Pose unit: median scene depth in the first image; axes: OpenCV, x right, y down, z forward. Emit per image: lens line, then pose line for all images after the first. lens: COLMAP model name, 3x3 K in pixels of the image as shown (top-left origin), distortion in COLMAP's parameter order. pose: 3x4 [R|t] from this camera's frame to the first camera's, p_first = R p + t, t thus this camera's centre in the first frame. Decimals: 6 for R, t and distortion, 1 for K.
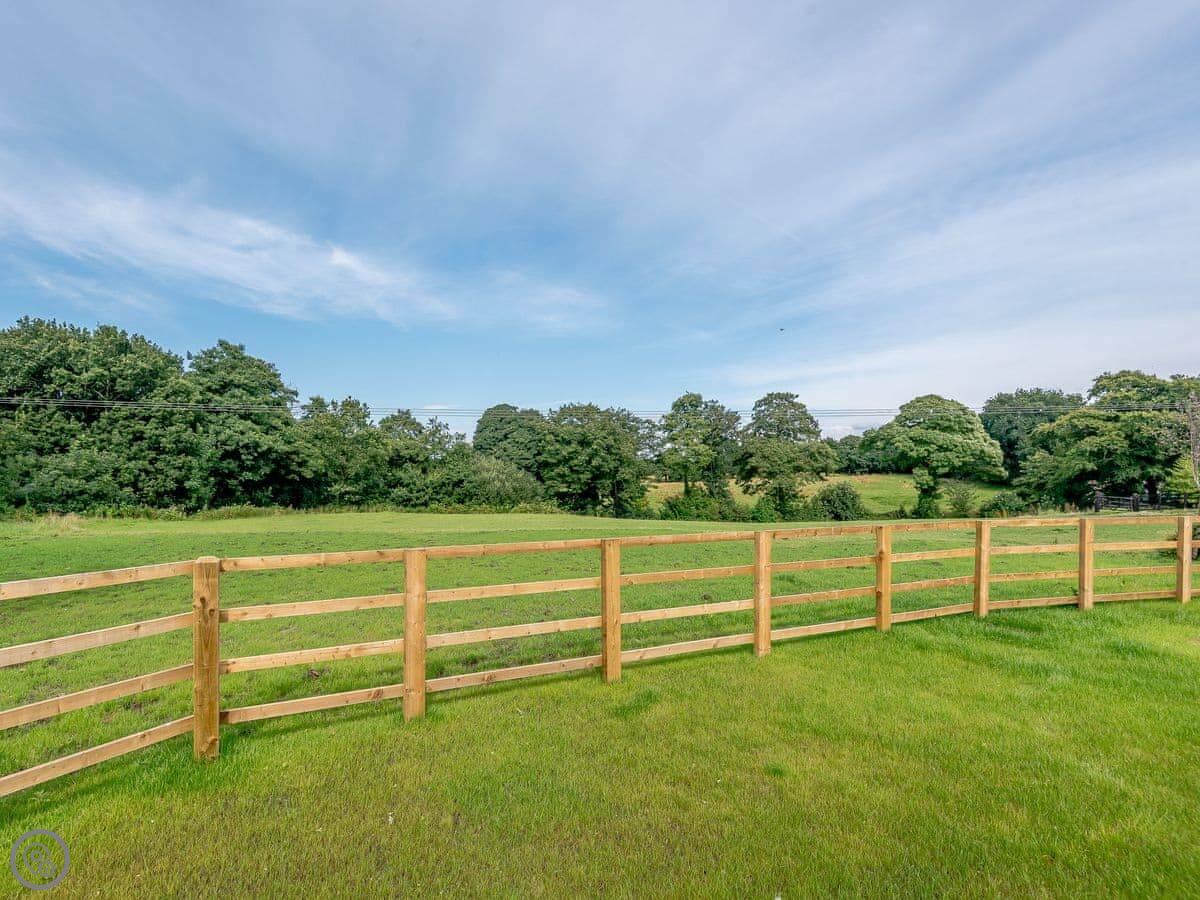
lens RADIAL K [[614.9, 0, 600.0], [0, 614.9, 450.0], [0, 0, 1]] dist [-0.003612, -0.001436]
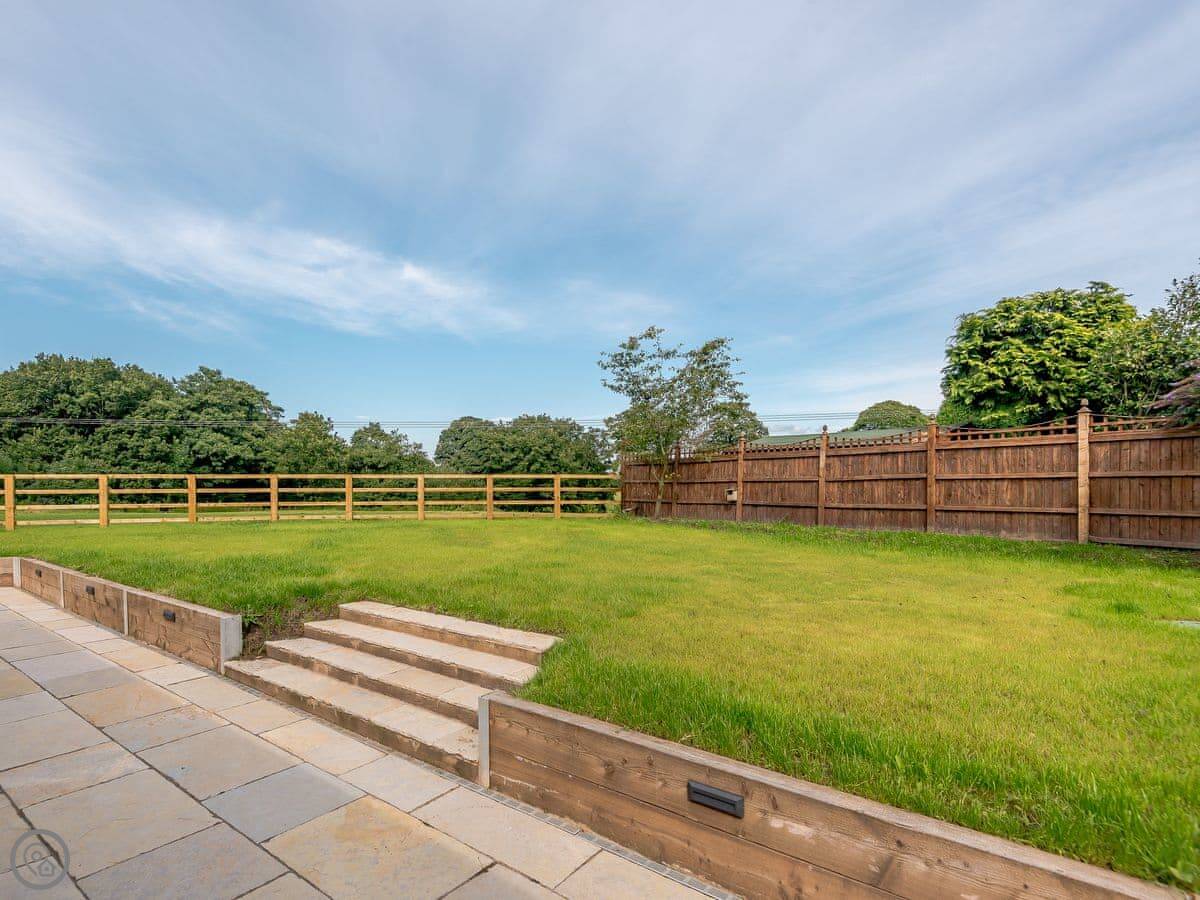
lens RADIAL K [[638.6, 0, 600.0], [0, 638.6, 450.0], [0, 0, 1]] dist [0.003748, 0.000070]
pose [[0.993737, -0.009447, -0.111341, 0.302641], [0.007353, 0.999789, -0.019196, 0.013786], [0.111499, 0.018257, 0.993597, -0.157448]]
